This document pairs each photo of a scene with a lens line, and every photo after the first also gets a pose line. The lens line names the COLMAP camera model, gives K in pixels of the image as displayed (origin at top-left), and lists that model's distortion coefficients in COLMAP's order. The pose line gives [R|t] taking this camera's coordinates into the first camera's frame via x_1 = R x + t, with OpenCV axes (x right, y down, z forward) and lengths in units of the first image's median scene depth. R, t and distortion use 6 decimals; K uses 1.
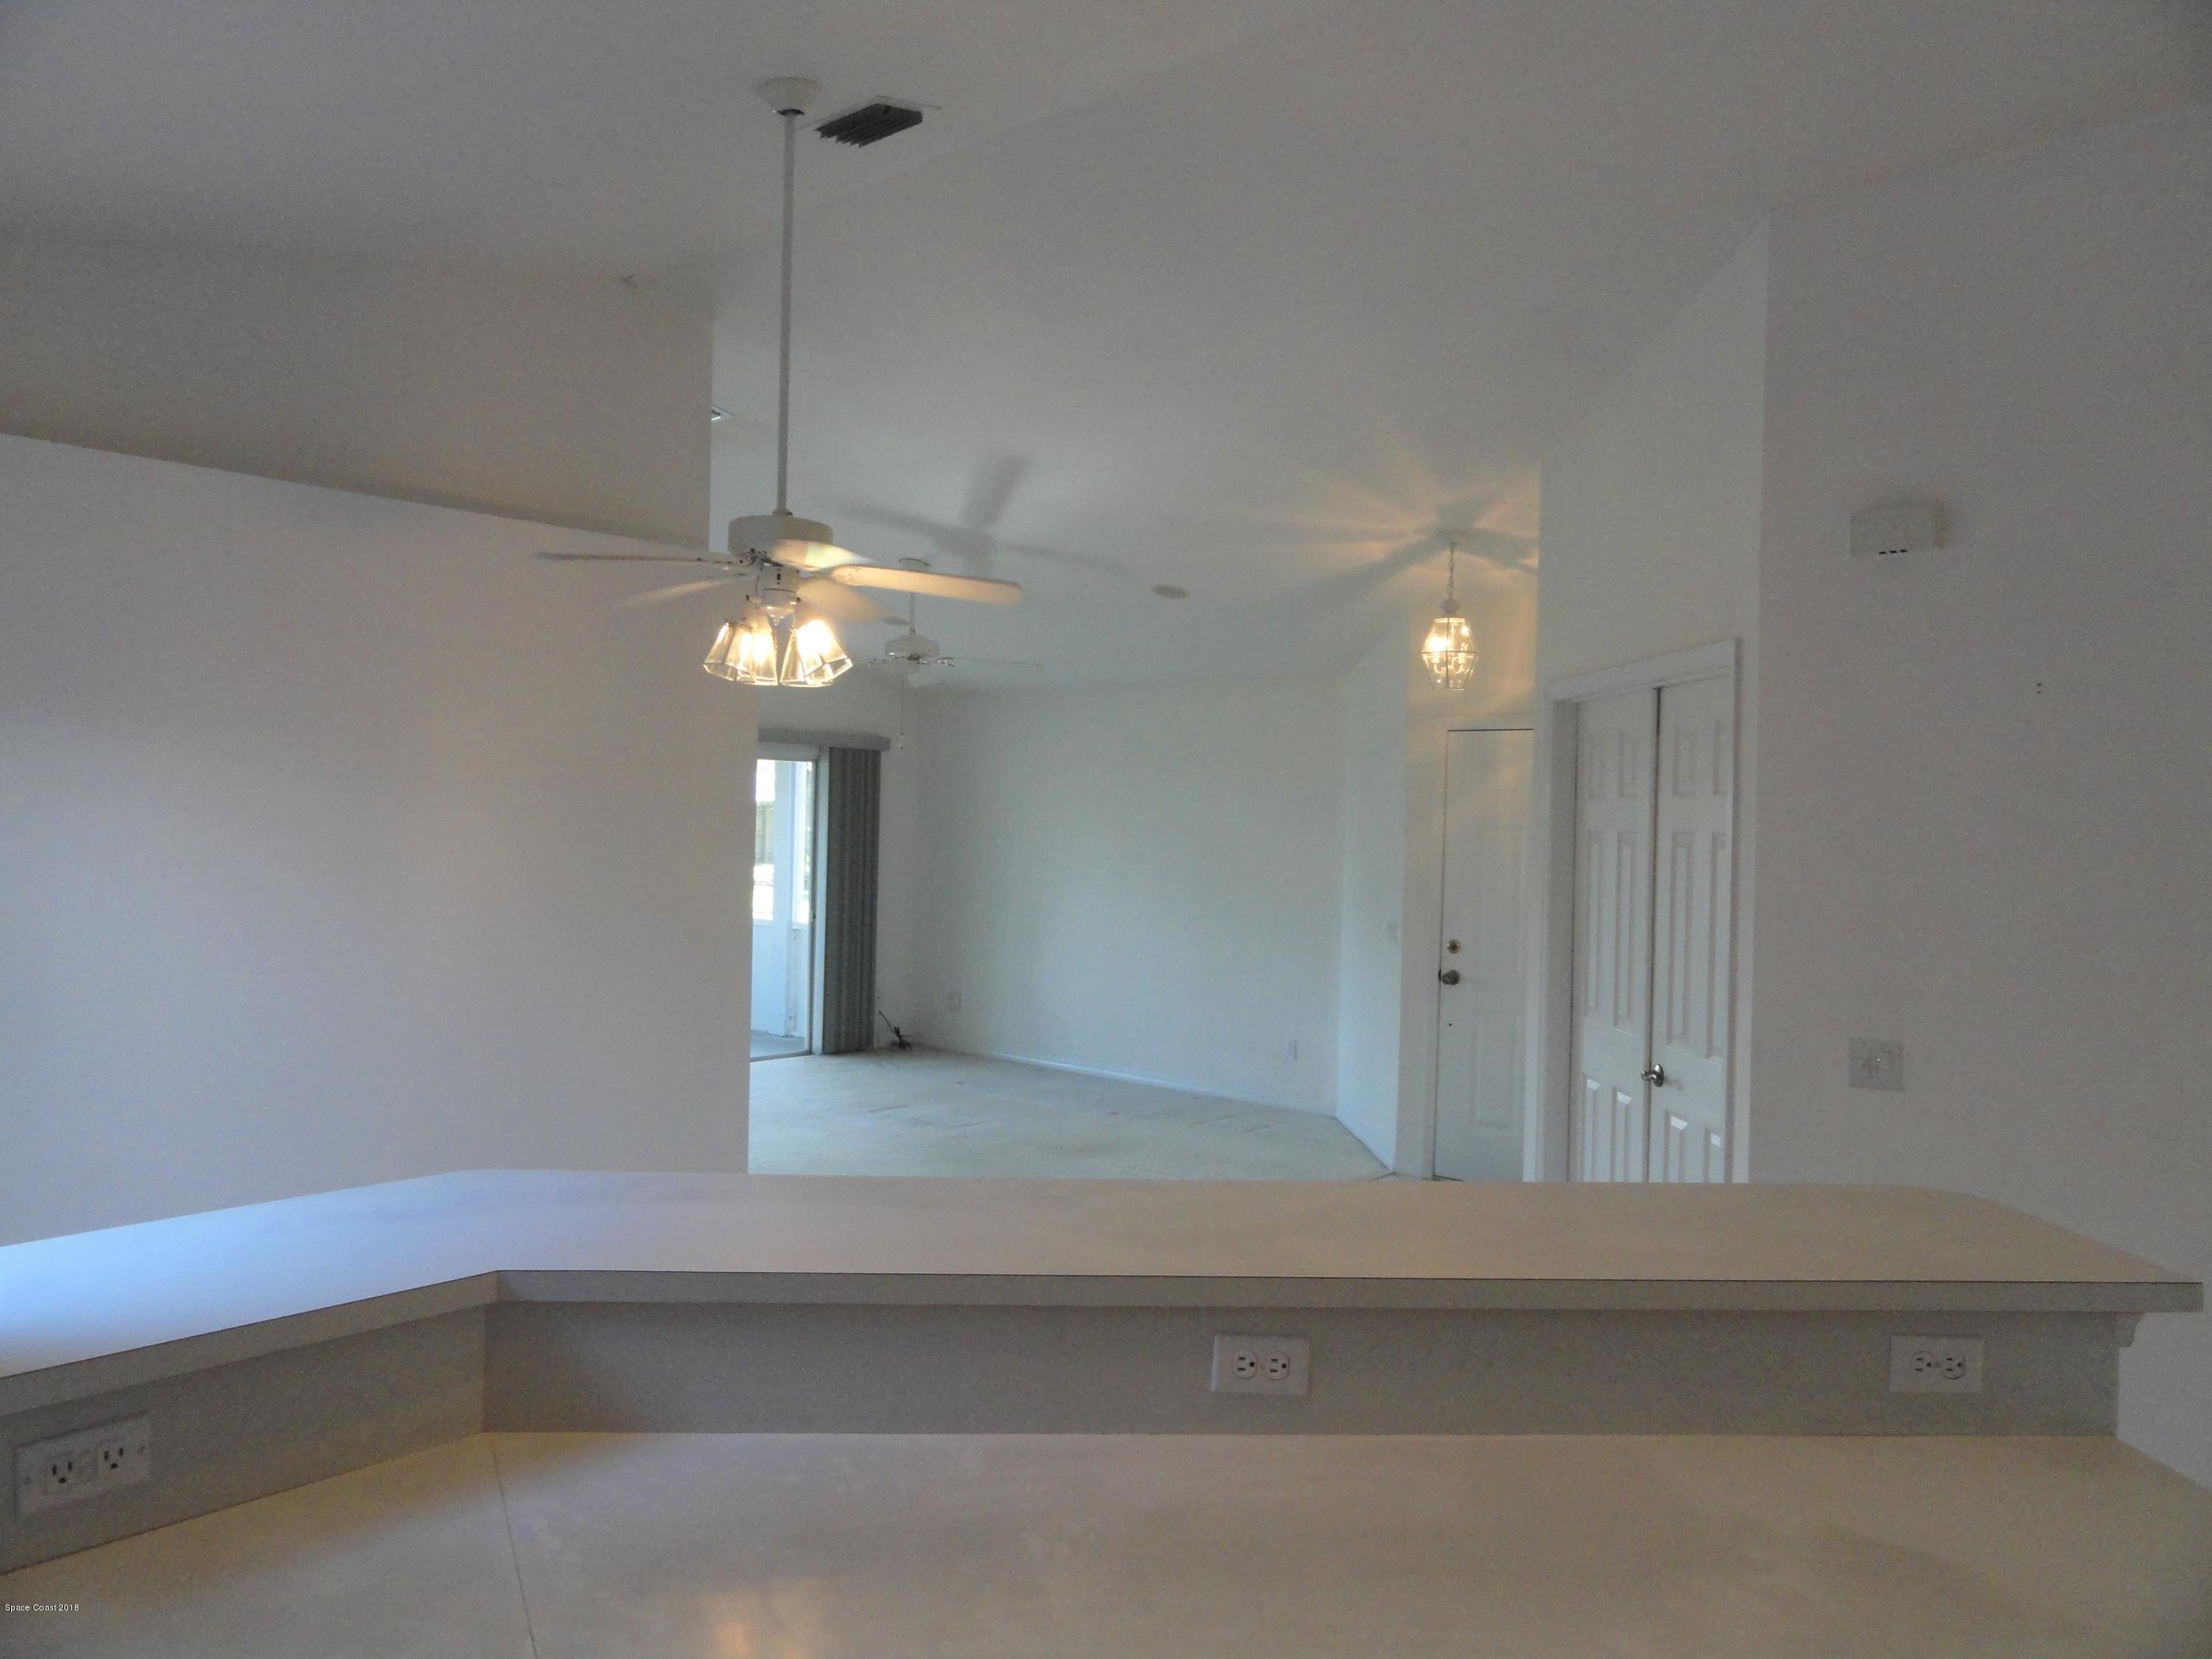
lens RADIAL K [[1555.5, 0, 1100.1], [0, 1555.5, 829.7], [0, 0, 1]] dist [0.003723, 0.008268]
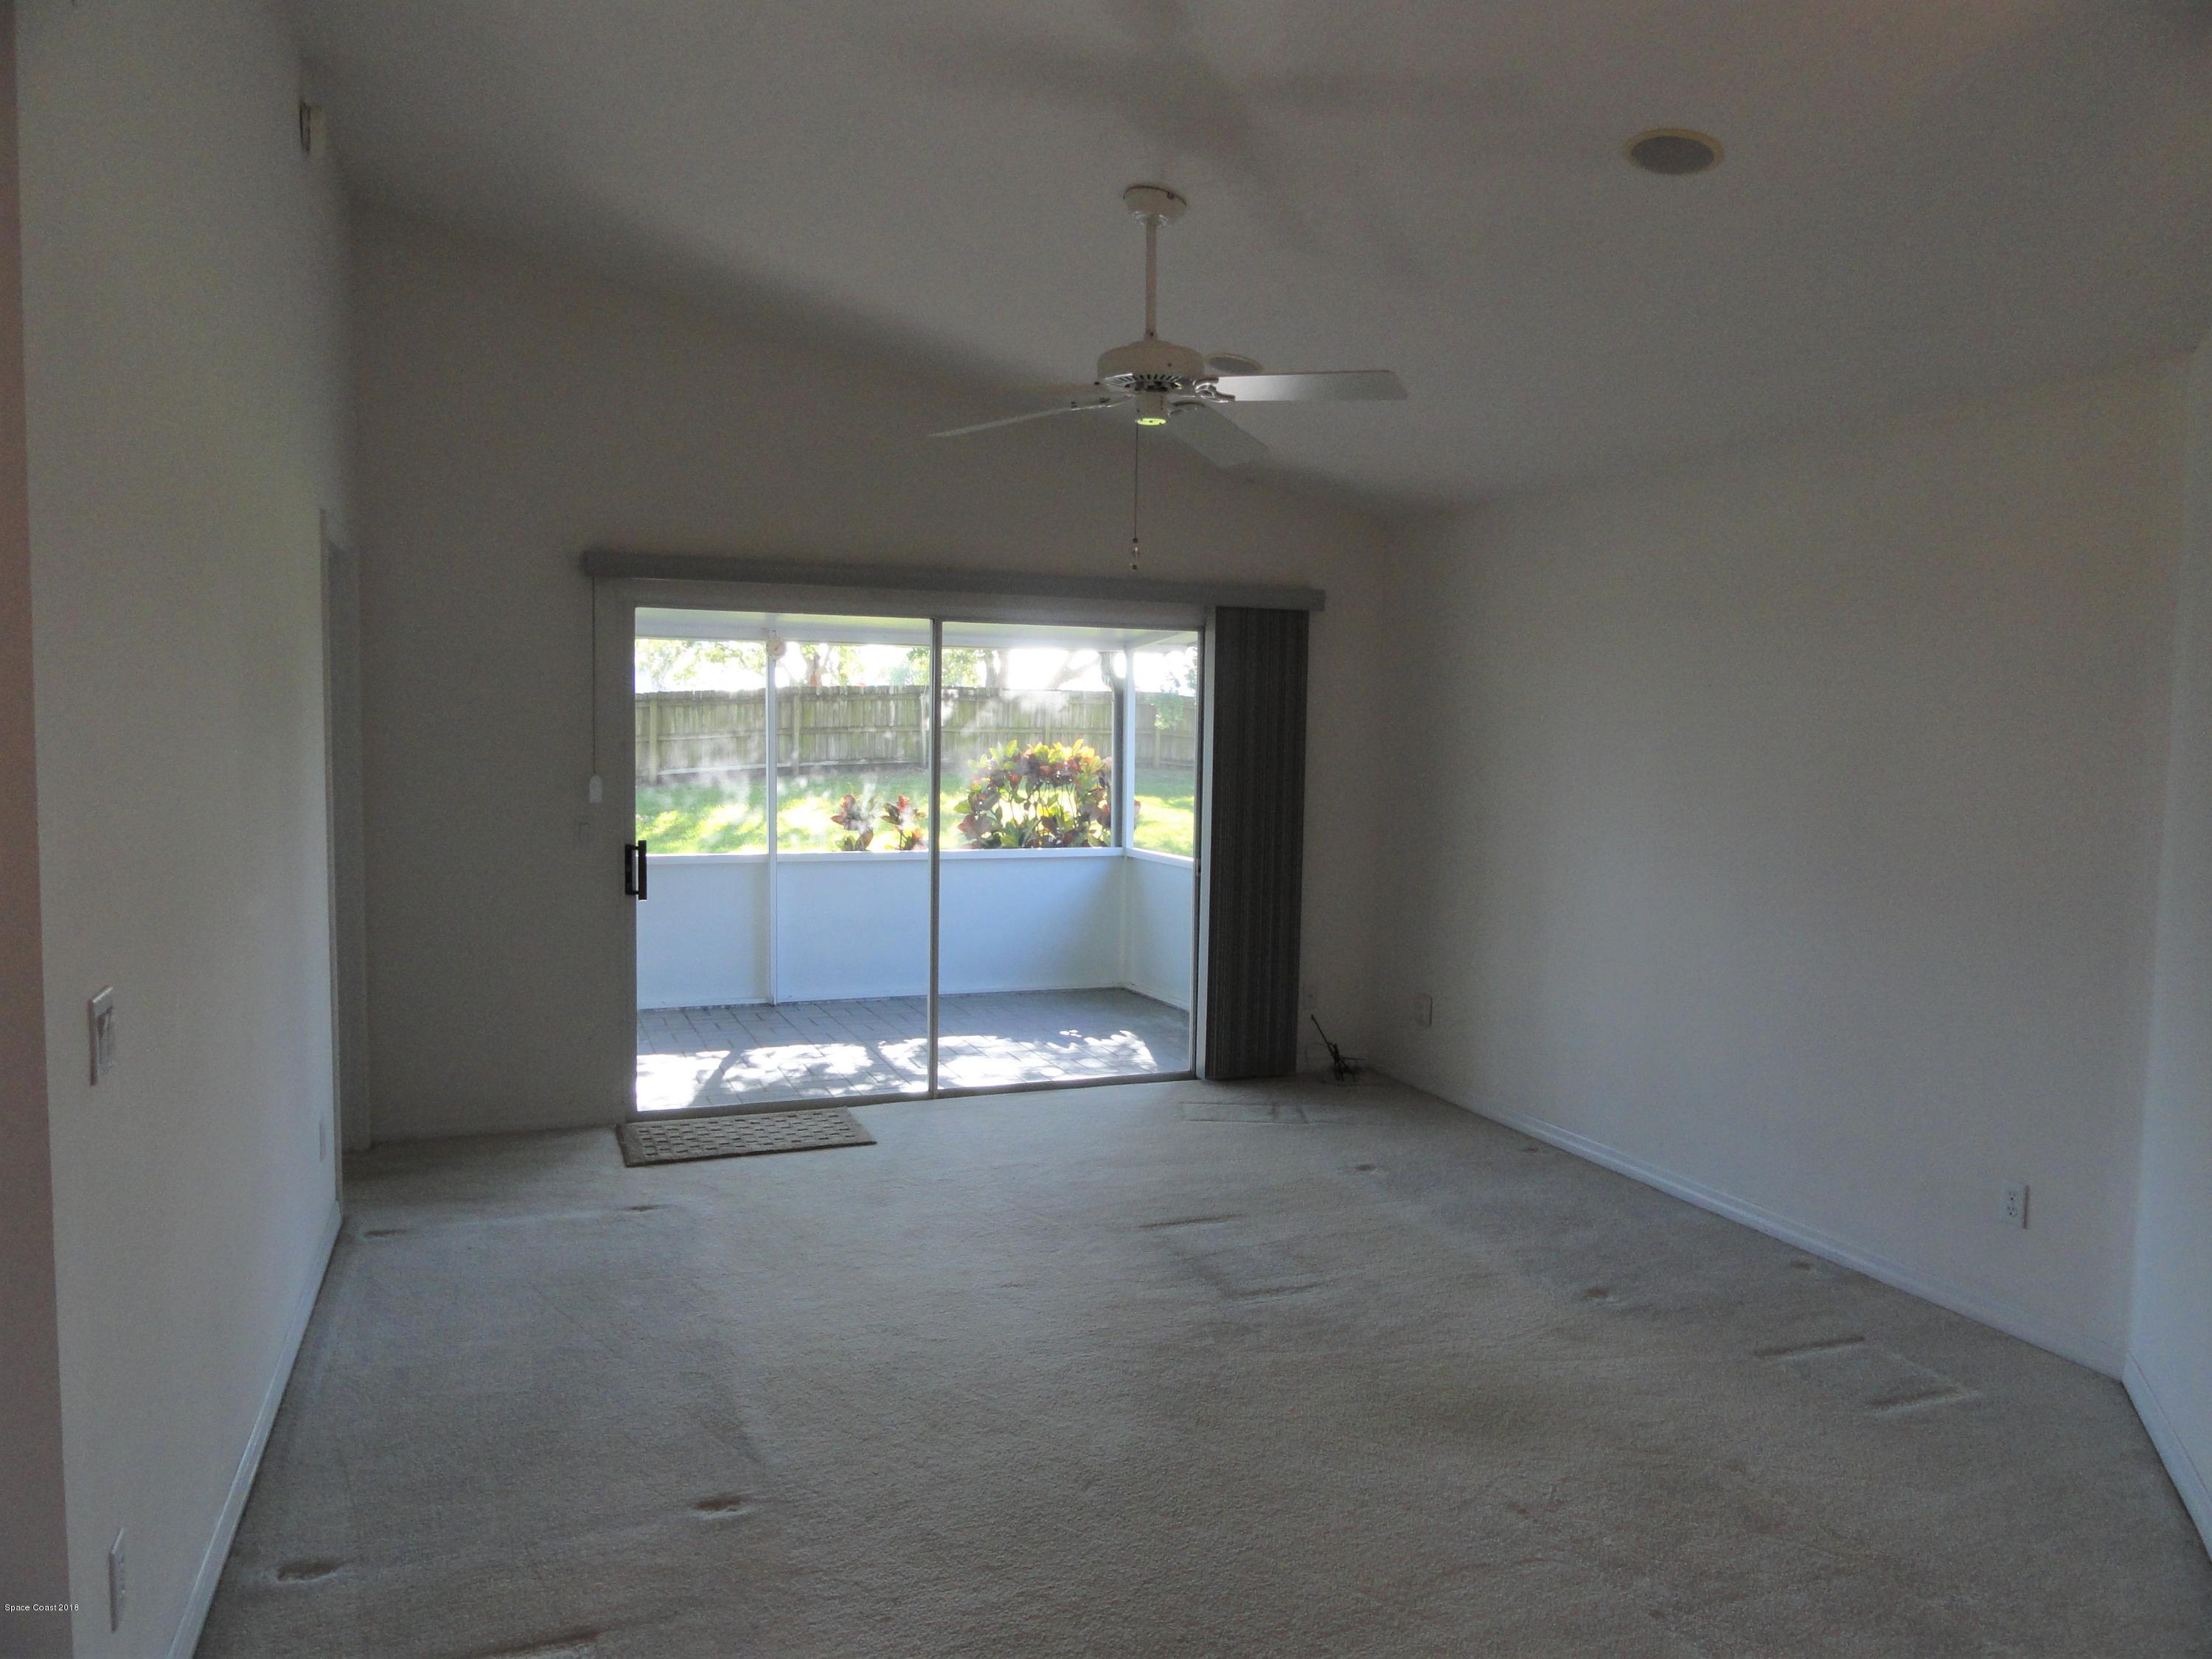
lens RADIAL K [[1555.5, 0, 1106.5], [0, 1555.5, 814.5], [0, 0, 1]] dist [0.003723, 0.008268]
pose [[0.893763, 0.017296, -0.448206, 0.072550], [0.000611, 0.999208, 0.039777, 0.007112], [0.448539, -0.035825, 0.893045, 0.393995]]
